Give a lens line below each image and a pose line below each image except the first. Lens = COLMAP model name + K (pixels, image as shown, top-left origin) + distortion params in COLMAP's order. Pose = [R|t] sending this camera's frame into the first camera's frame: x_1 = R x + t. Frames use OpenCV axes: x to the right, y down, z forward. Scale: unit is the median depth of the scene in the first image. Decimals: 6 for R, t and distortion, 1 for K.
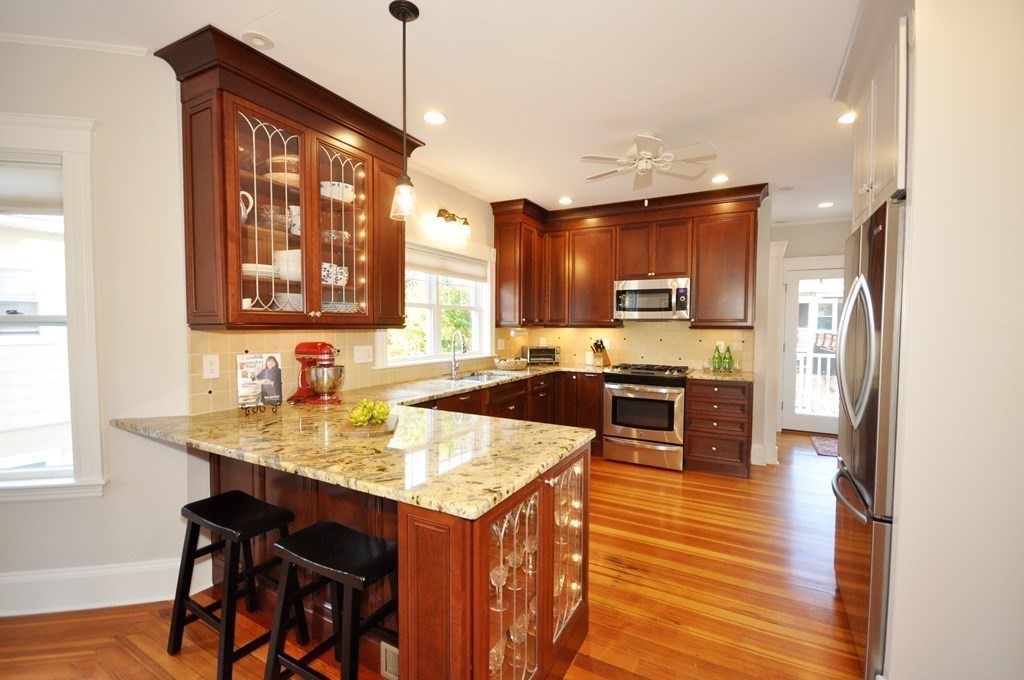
lens RADIAL K [[446.4, 0, 510.2], [0, 446.4, 343.6], [0, 0, 1]] dist [-0.000961, -0.005510]
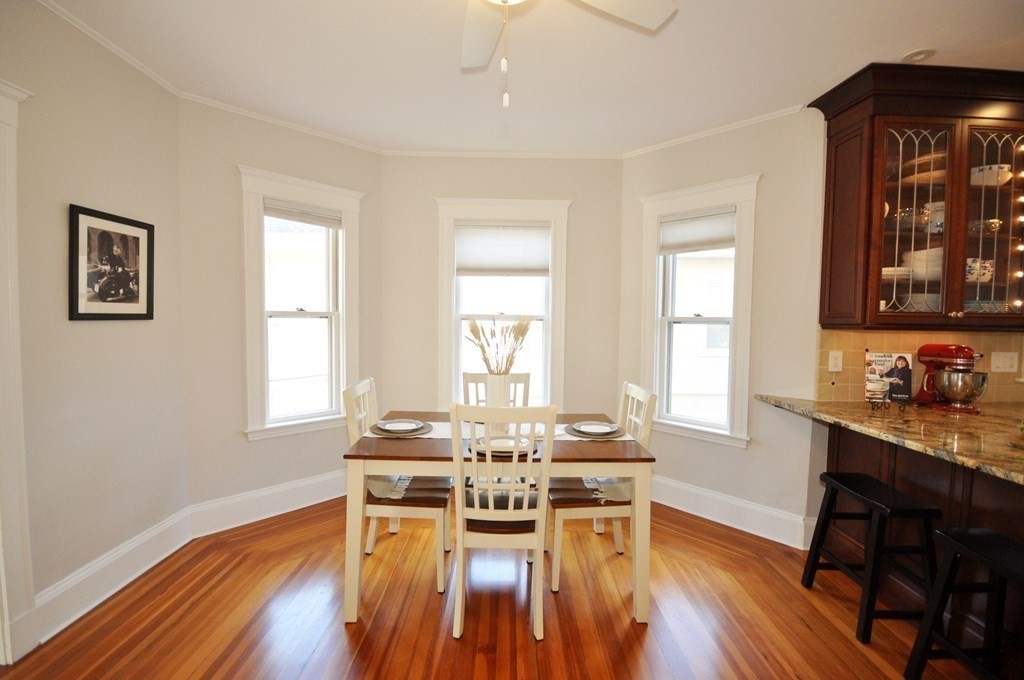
lens RADIAL K [[446.4, 0, 507.9], [0, 446.4, 343.6], [0, 0, 1]] dist [-0.000961, -0.005510]
pose [[0.481241, 0.046707, -0.875343, -0.058056], [-0.047586, 0.998499, 0.027117, 0.011145], [0.875296, 0.028604, 0.482741, -0.218041]]
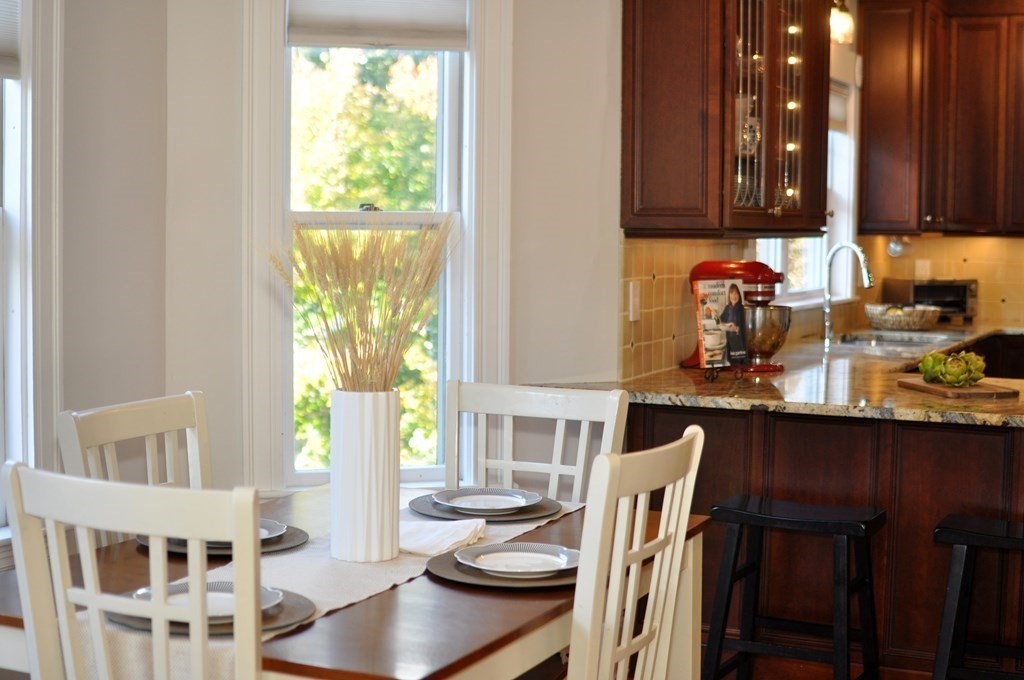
lens RADIAL K [[1566.3, 0, 515.3], [0, 1566.3, 340.7], [0, 0, 1]] dist [-0.154544, 0.000000]
pose [[0.998404, 0.002379, 0.056421, -0.708446], [-0.004391, 0.999358, 0.035567, 0.023438], [-0.056301, -0.035758, 0.997773, -0.786008]]
